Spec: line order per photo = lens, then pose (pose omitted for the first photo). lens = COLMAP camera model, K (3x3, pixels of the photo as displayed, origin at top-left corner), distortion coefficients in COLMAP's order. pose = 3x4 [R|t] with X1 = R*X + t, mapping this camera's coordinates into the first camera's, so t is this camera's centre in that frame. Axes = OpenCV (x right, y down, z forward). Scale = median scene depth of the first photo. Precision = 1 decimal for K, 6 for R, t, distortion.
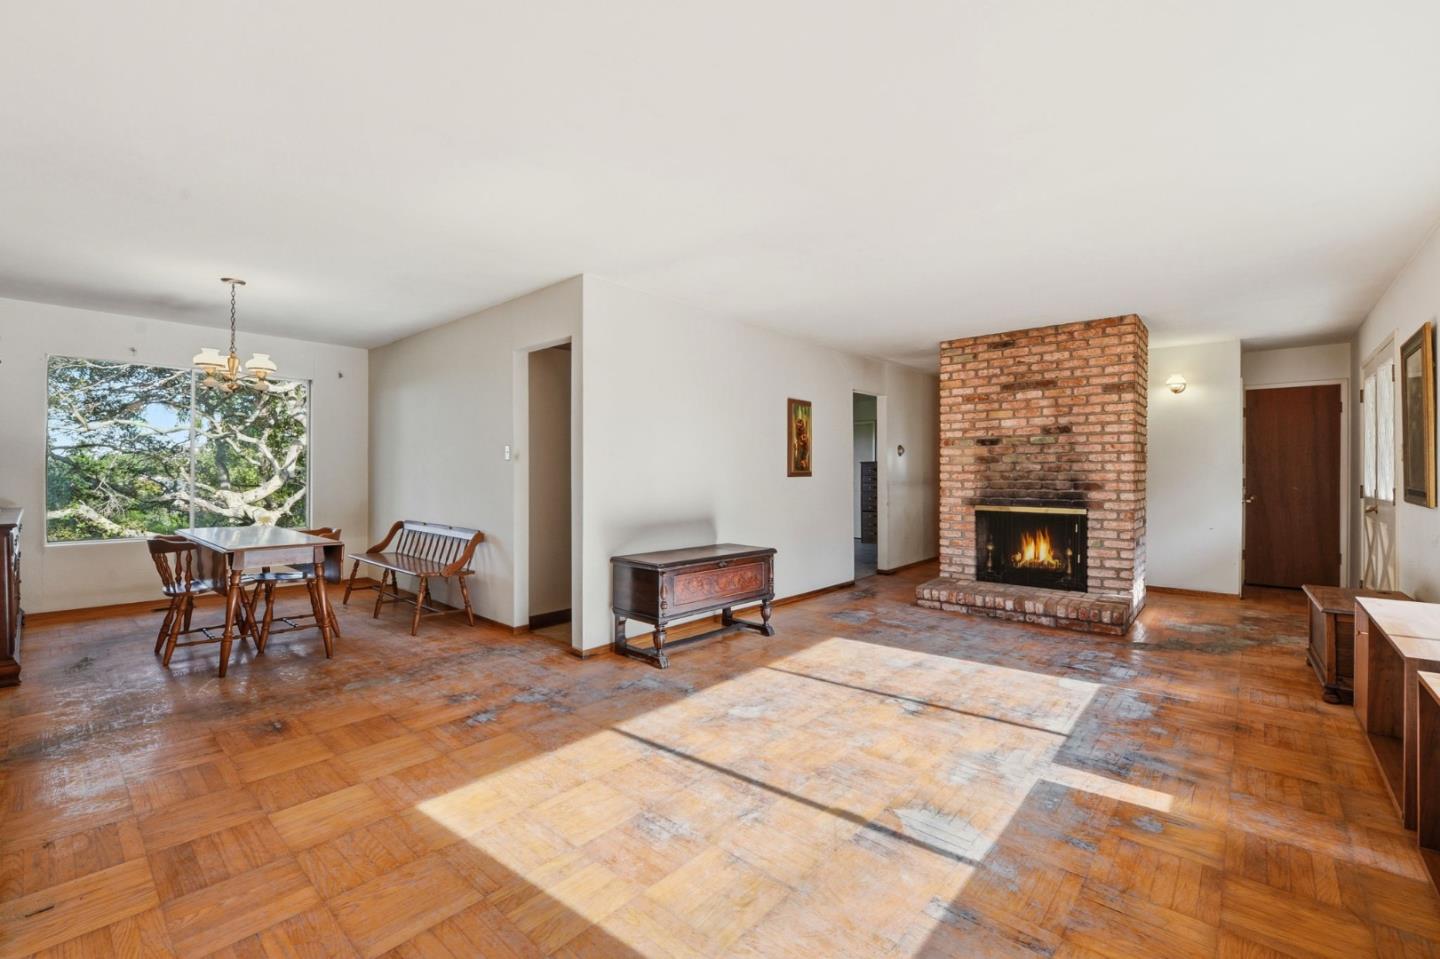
lens RADIAL K [[603.4, 0, 718.6], [0, 603.4, 475.8], [0, 0, 1]] dist [-0.007359, -0.000239]
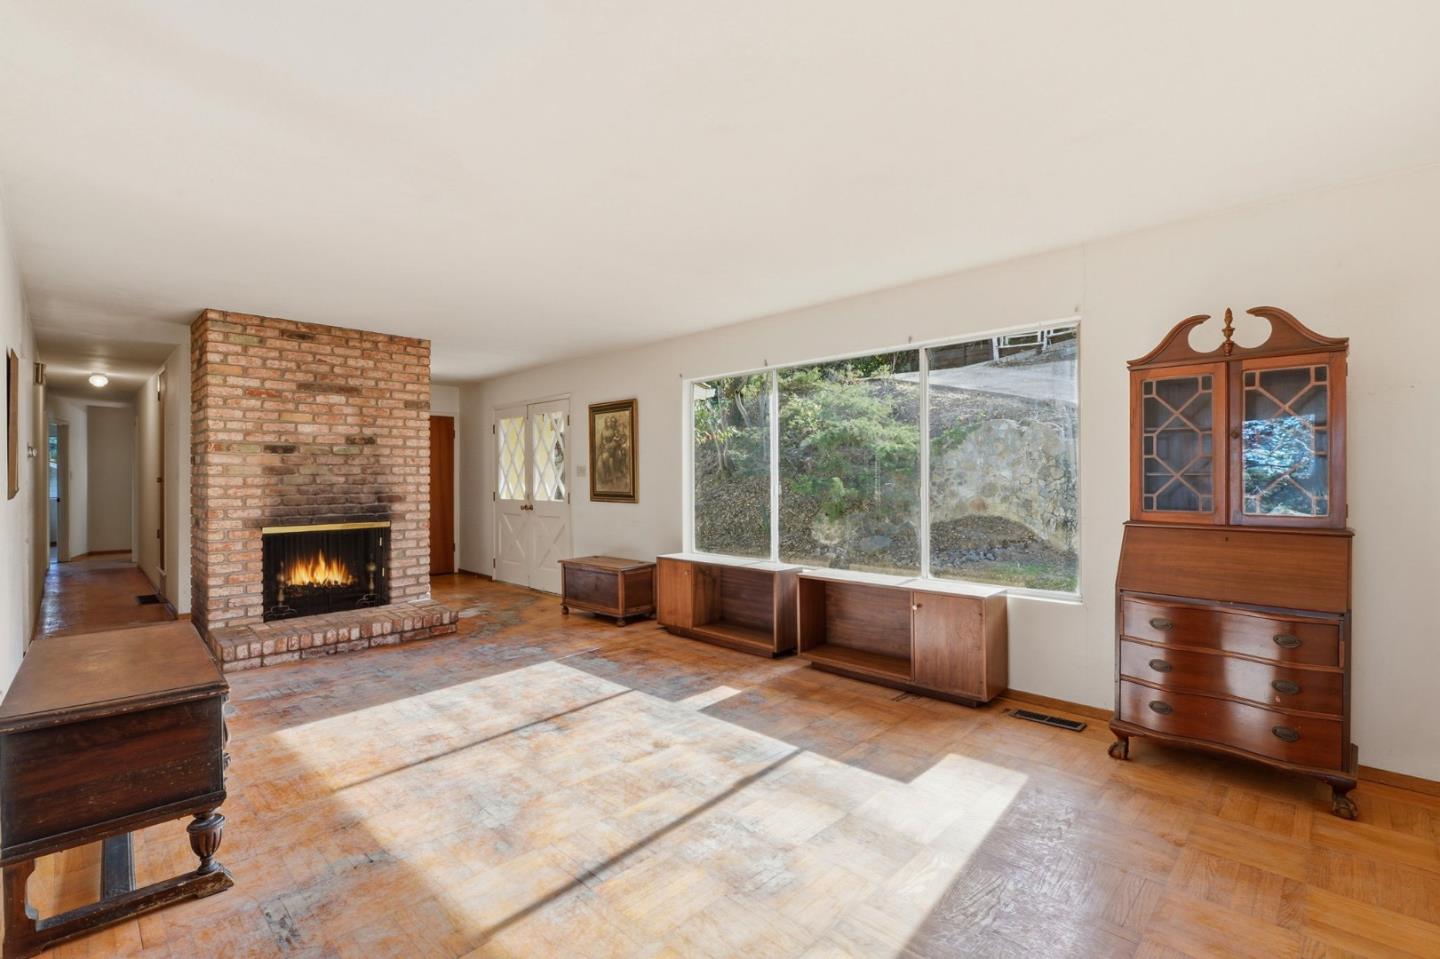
lens RADIAL K [[626.5, 0, 720.0], [0, 626.5, 479.5], [0, 0, 1]] dist [-0.001877, -0.000171]
pose [[0.075992, -0.002998, 0.997104, -0.389620], [0.010350, 0.999944, 0.002218, -0.011212], [-0.997055, 0.010151, 0.076018, 0.367718]]
